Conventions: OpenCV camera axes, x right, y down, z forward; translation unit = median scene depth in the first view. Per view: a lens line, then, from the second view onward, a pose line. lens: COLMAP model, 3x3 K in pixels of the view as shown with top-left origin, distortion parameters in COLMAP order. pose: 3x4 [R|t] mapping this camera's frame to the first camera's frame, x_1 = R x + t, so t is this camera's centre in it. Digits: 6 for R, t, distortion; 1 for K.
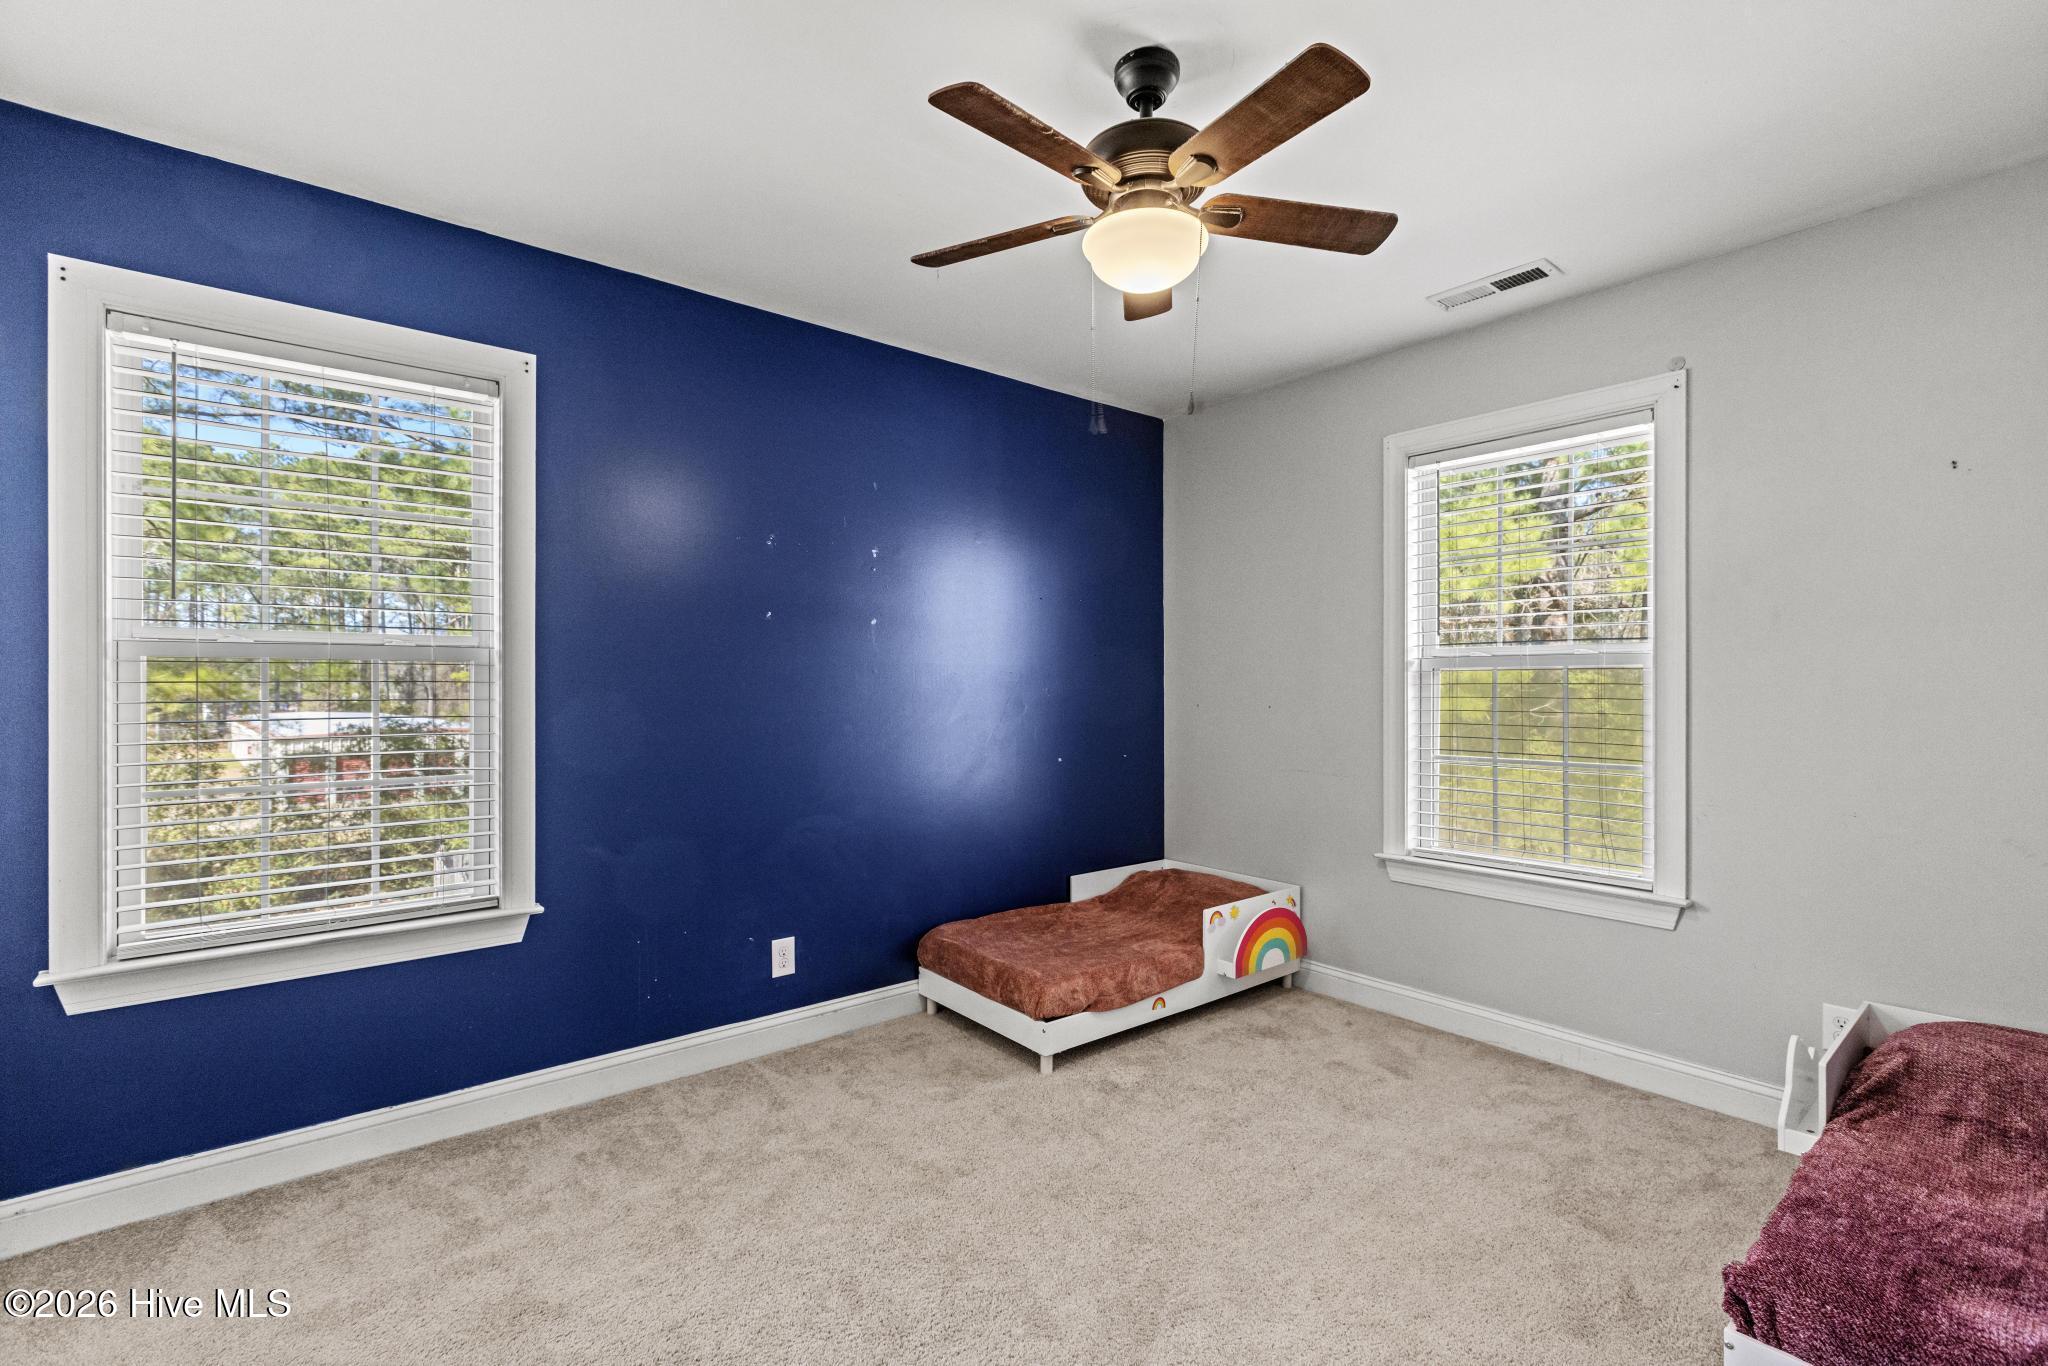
lens RADIAL K [[927.6, 0, 1025.7], [0, 927.6, 679.6], [0, 0, 1]] dist [0.004642, -0.001912]
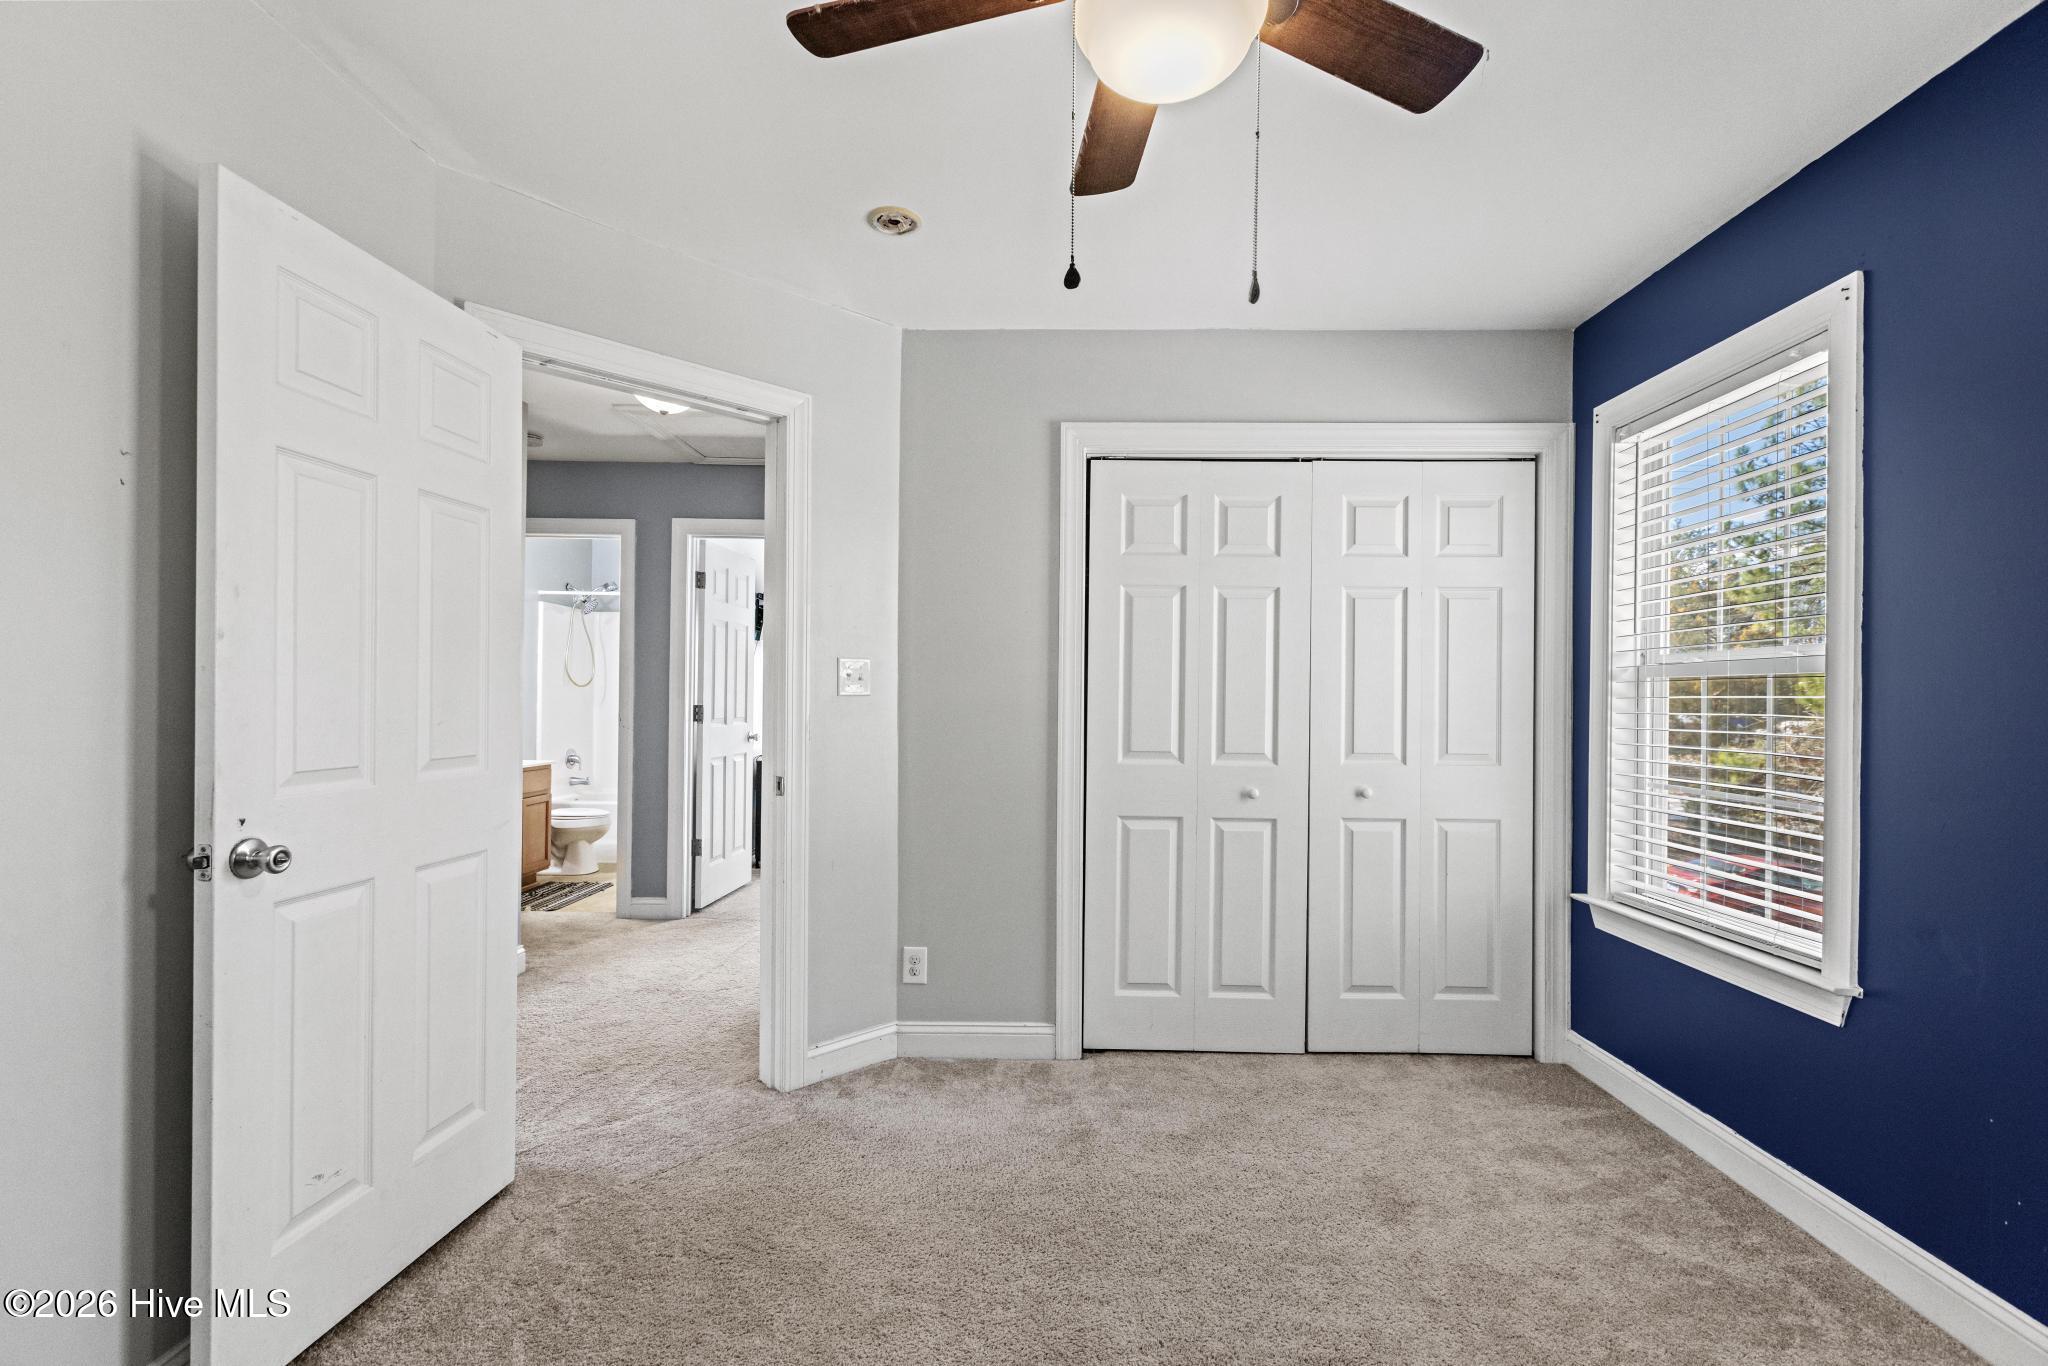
lens RADIAL K [[927.6, 0, 1021.0], [0, 927.6, 698.7], [0, 0, 1]] dist [0.004642, -0.001912]
pose [[-0.658168, 0.008591, -0.752822, 0.579766], [0.014379, 0.999896, -0.001160, -0.009568], [0.752734, -0.011588, -0.658223, 1.136692]]
